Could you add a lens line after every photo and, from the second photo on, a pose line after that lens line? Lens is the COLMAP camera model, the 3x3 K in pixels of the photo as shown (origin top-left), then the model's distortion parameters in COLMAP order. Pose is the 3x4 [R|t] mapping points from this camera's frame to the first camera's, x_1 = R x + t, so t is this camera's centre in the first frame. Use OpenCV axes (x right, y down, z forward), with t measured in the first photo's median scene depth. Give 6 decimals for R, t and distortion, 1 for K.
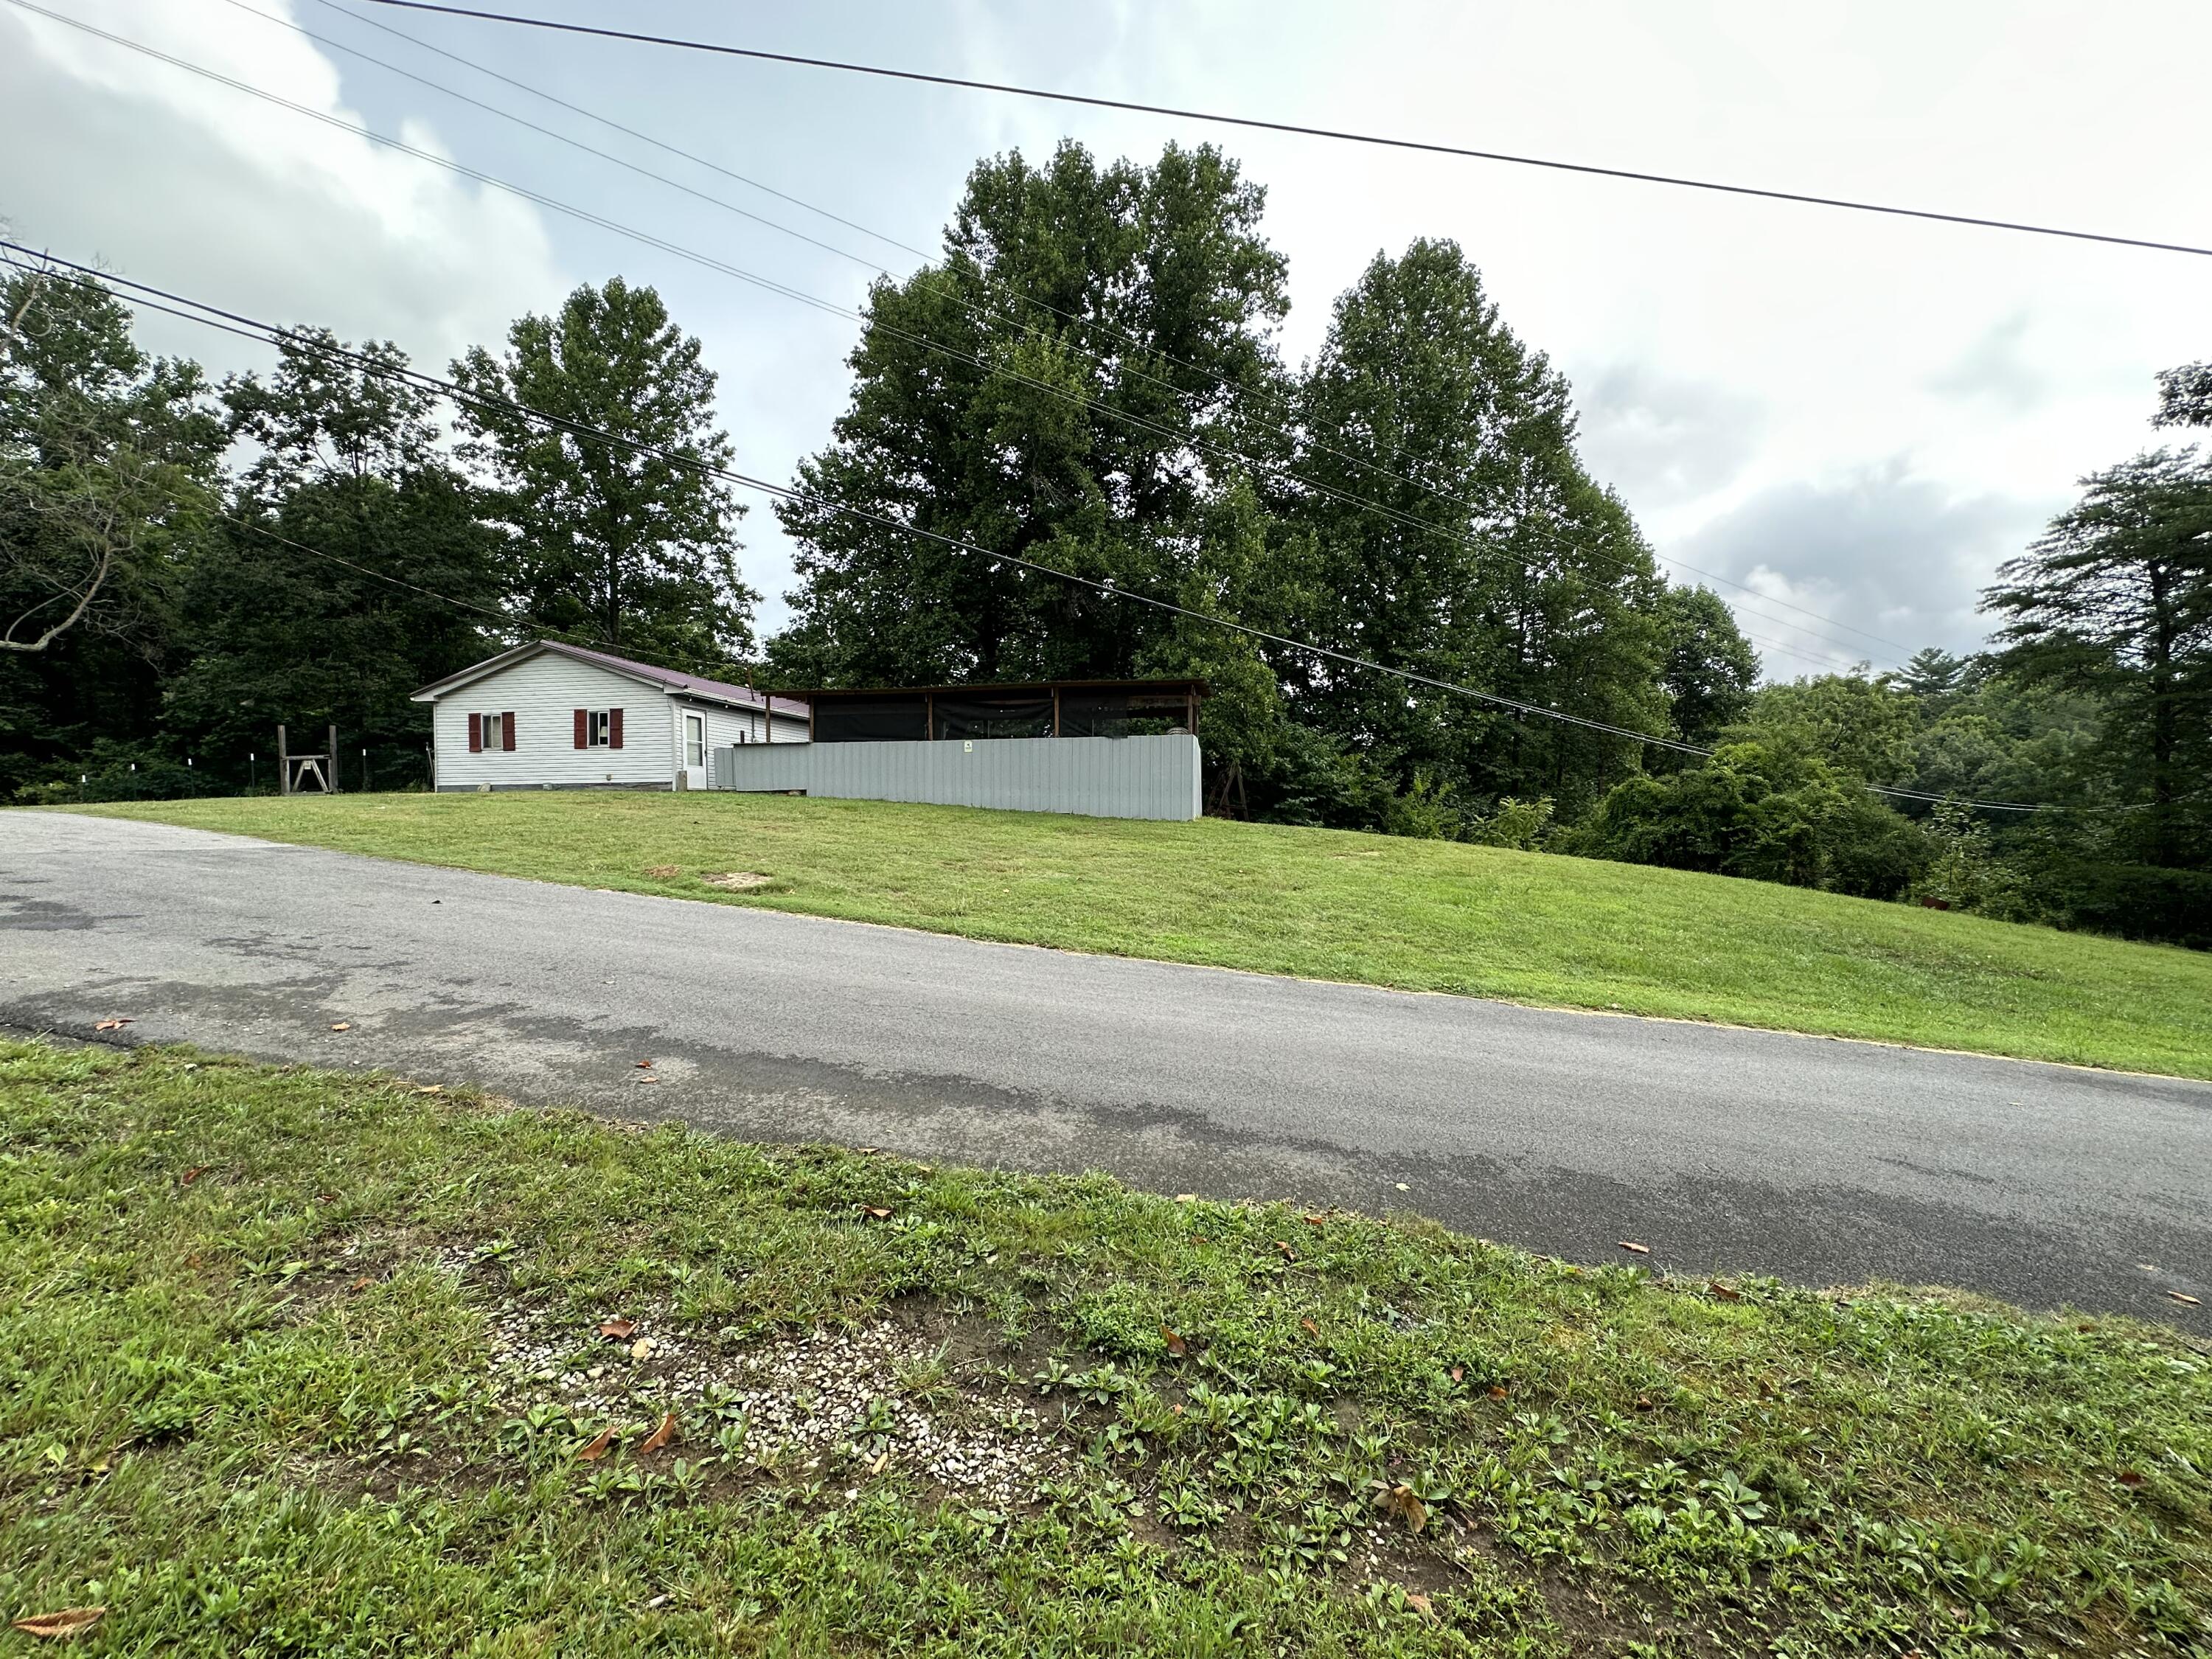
lens RADIAL K [[893.2, 0, 1092.7], [0, 893.2, 826.5], [0, 0, 1]] dist [-0.000728, 0.000110]
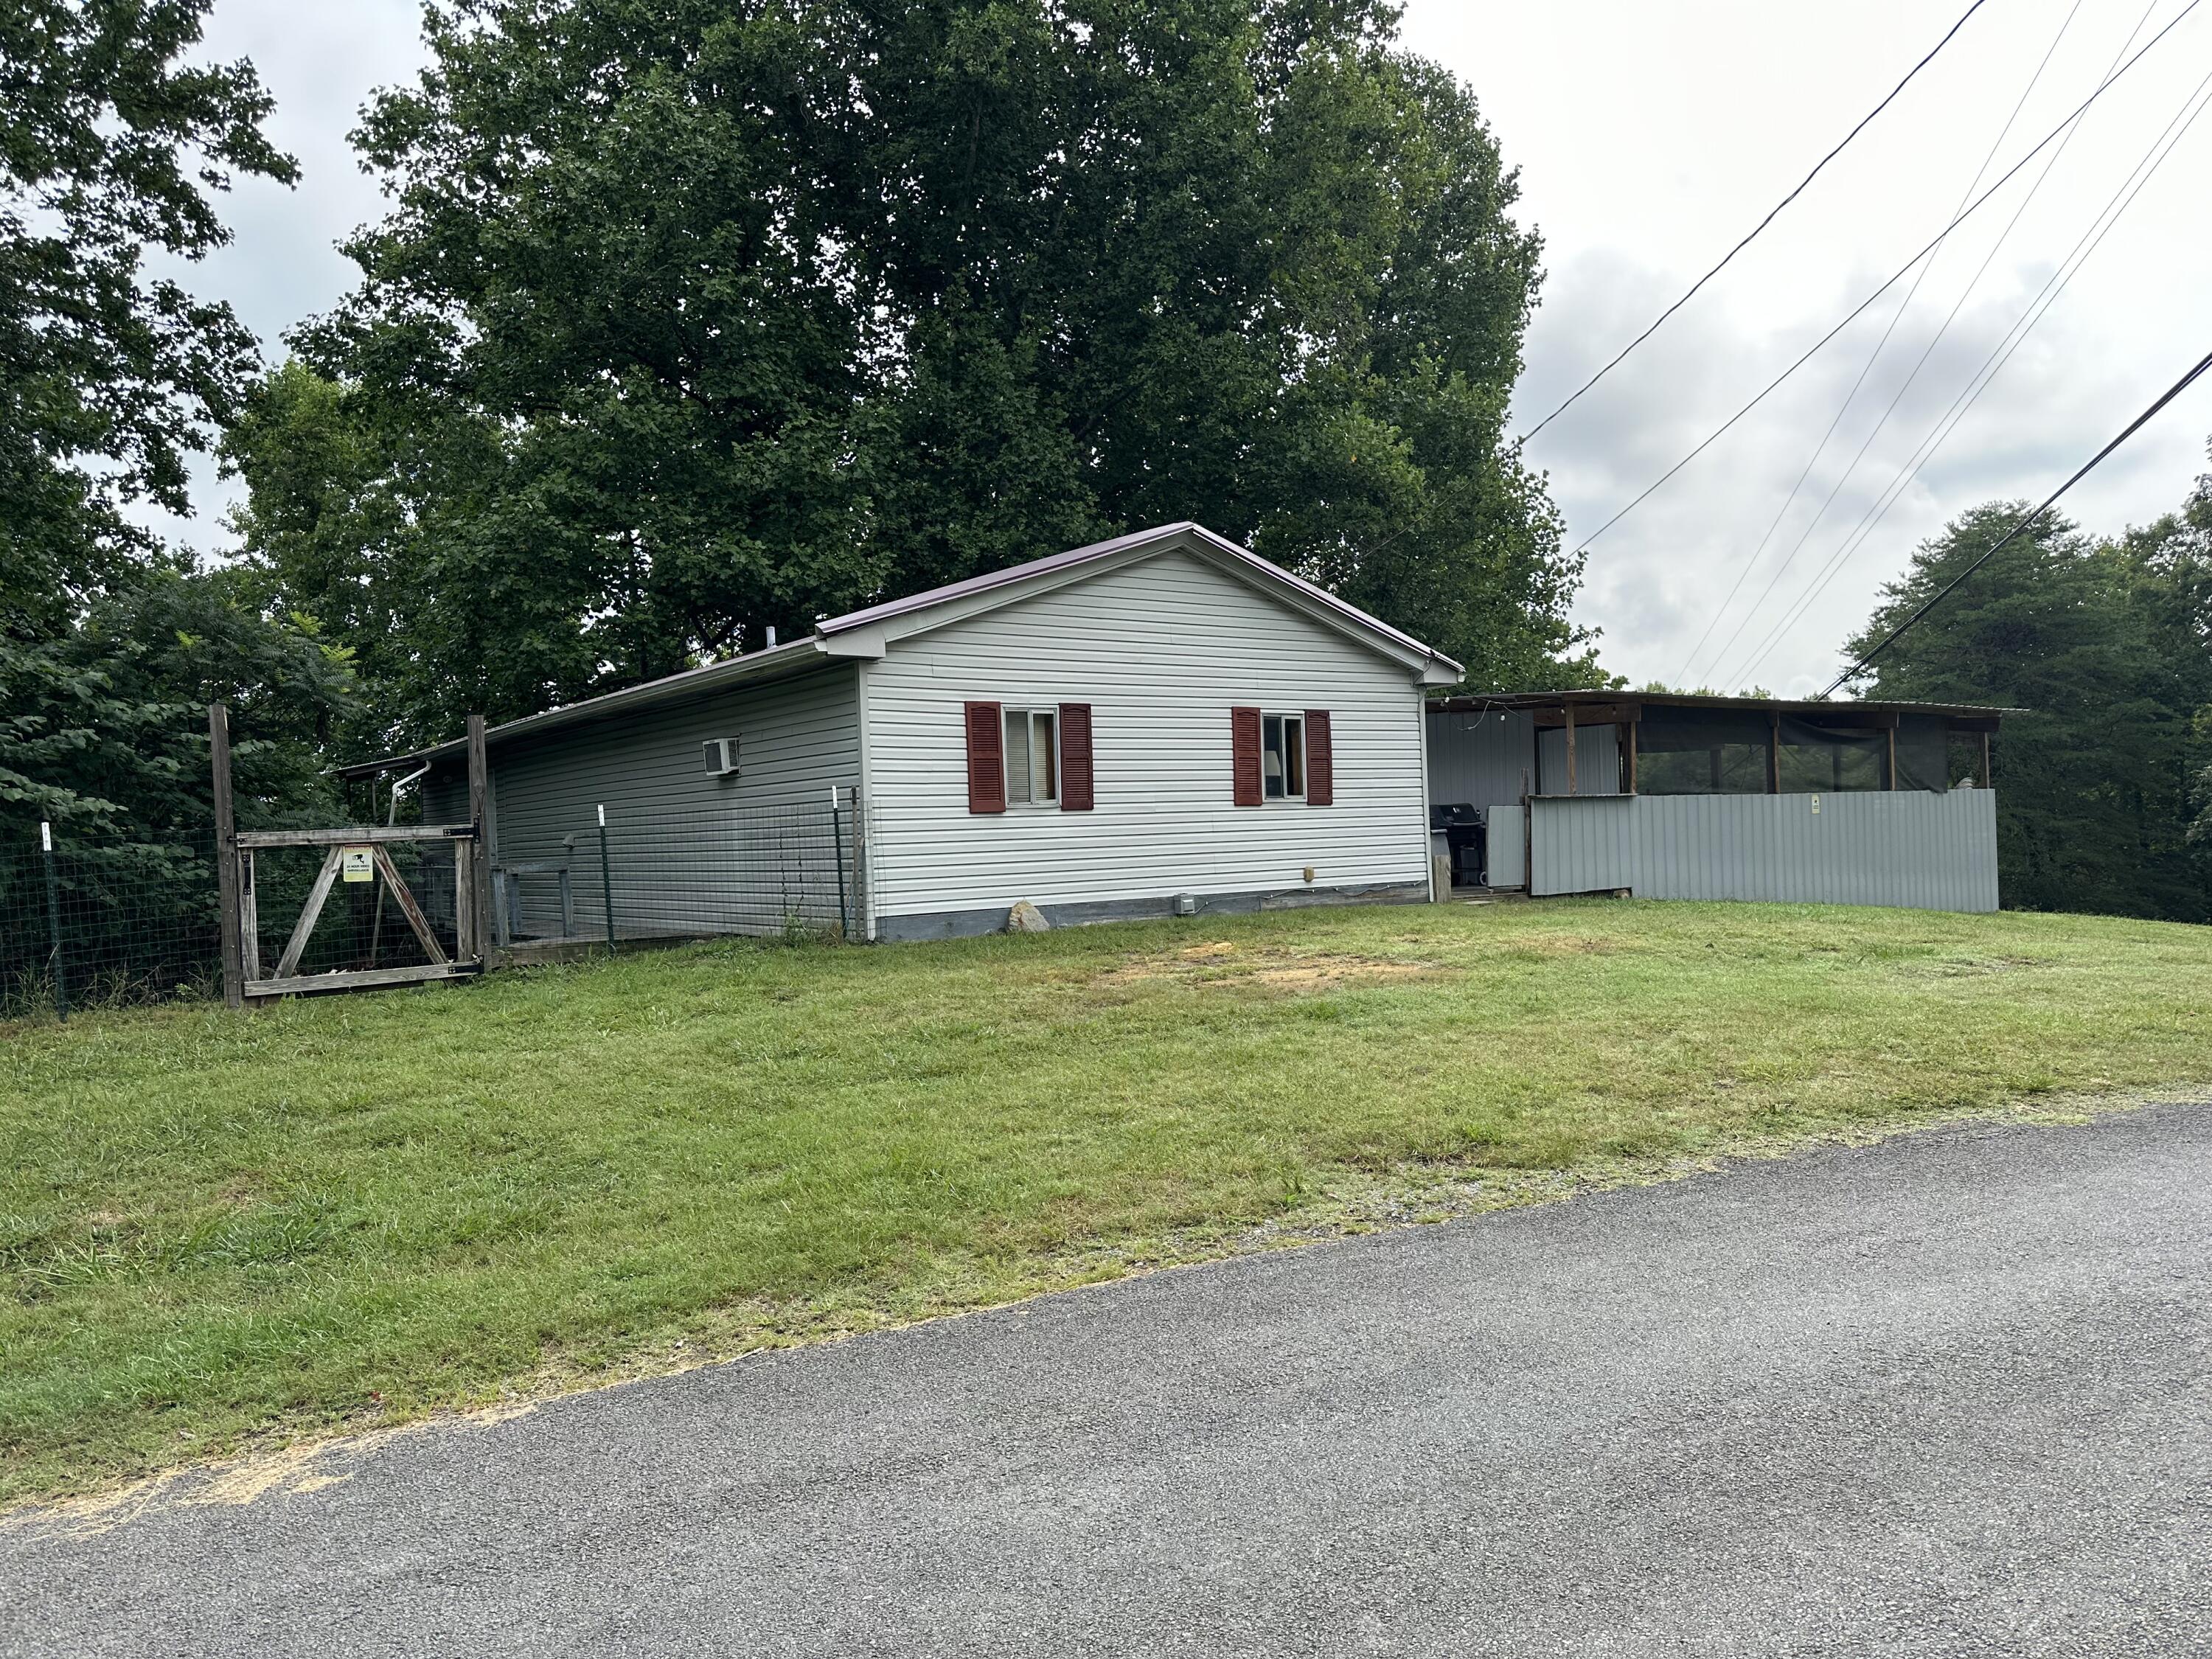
lens RADIAL K [[1509.8, 0, 1107.0], [0, 1509.8, 833.8], [0, 0, 1]] dist [0.042690, -0.043959]
pose [[0.698300, -0.010050, 0.715735, -1.068854], [0.058745, 0.997333, -0.043311, -0.047694], [-0.713390, 0.072290, 0.697028, 0.560906]]
